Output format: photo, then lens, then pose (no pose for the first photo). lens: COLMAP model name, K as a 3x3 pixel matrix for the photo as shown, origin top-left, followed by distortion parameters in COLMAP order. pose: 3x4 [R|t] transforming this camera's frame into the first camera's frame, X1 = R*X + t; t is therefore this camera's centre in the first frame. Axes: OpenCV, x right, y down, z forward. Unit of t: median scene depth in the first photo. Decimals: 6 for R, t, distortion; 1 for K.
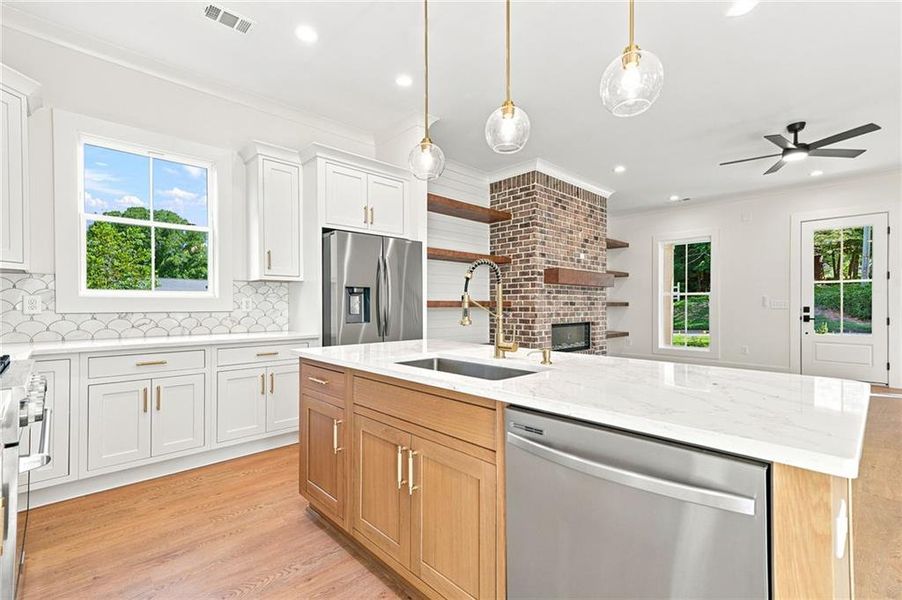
lens RADIAL K [[407.7, 0, 451.1], [0, 407.7, 305.9], [0, 0, 1]] dist [0.022456, 0.000078]
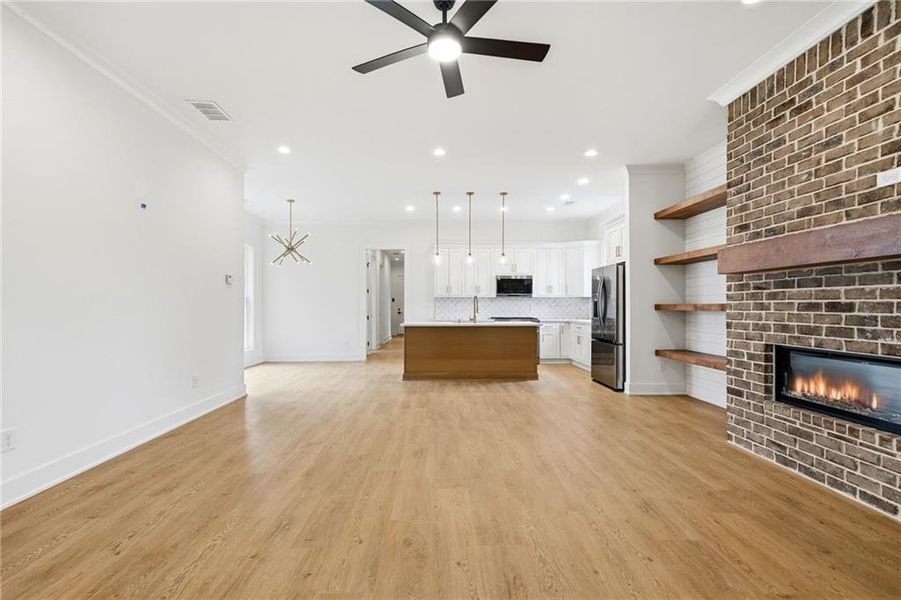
lens RADIAL K [[399.6, 0, 446.6], [0, 399.6, 306.5], [0, 0, 1]] dist [0.010662, 0.000849]
pose [[-0.673721, 0.000048, -0.738986, 0.939643], [-0.002415, 0.999995, 0.002267, -0.006381], [0.738982, 0.003312, -0.673717, 1.043827]]
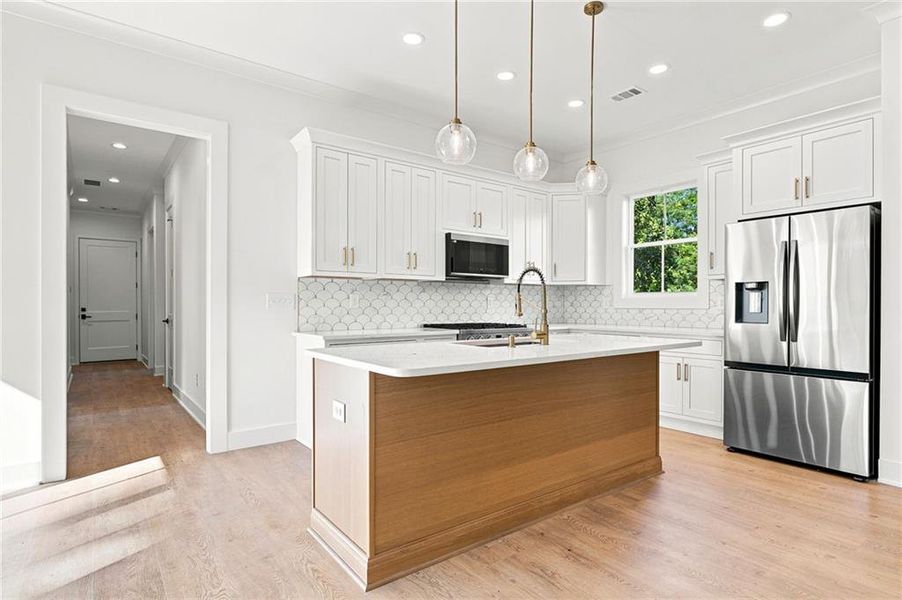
lens RADIAL K [[486.3, 0, 478.5], [0, 486.3, 306.4], [0, 0, 1]] dist [-0.000458, -0.000065]
pose [[-0.090012, 0.002532, -0.995937, 0.528028], [-0.003504, 0.999990, 0.002859, 0.003301], [0.995935, 0.003747, -0.090002, 0.309901]]
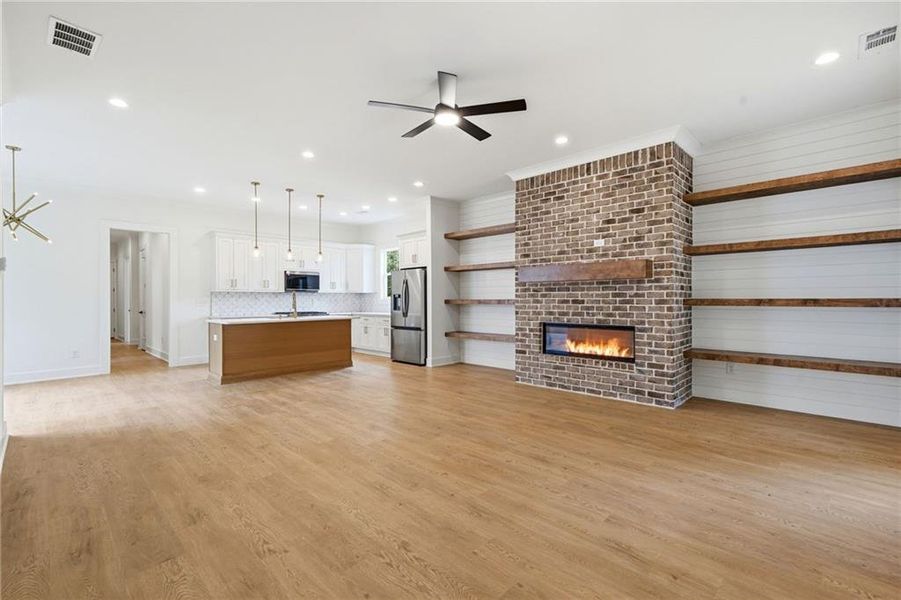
lens RADIAL K [[398.7, 0, 445.7], [0, 398.7, 302.4], [0, 0, 1]] dist [0.005076, 0.000460]
pose [[0.022364, 0.007156, -0.999724, 1.210866], [0.000393, 0.999974, 0.007167, -0.011102], [0.999750, -0.000553, 0.022360, 0.744730]]
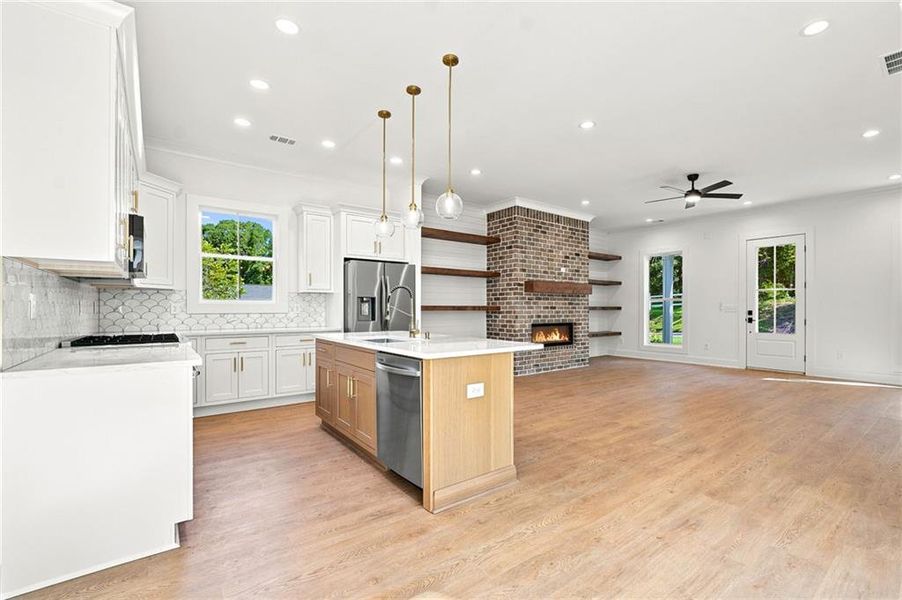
lens RADIAL K [[402.7, 0, 483.8], [0, 402.7, 309.1], [0, 0, 1]] dist [-0.002640, -0.000121]
pose [[0.996662, 0.000866, -0.081631, 0.197697], [-0.000918, 0.999999, -0.000598, -0.000777], [0.081631, 0.000671, 0.996662, -0.270177]]
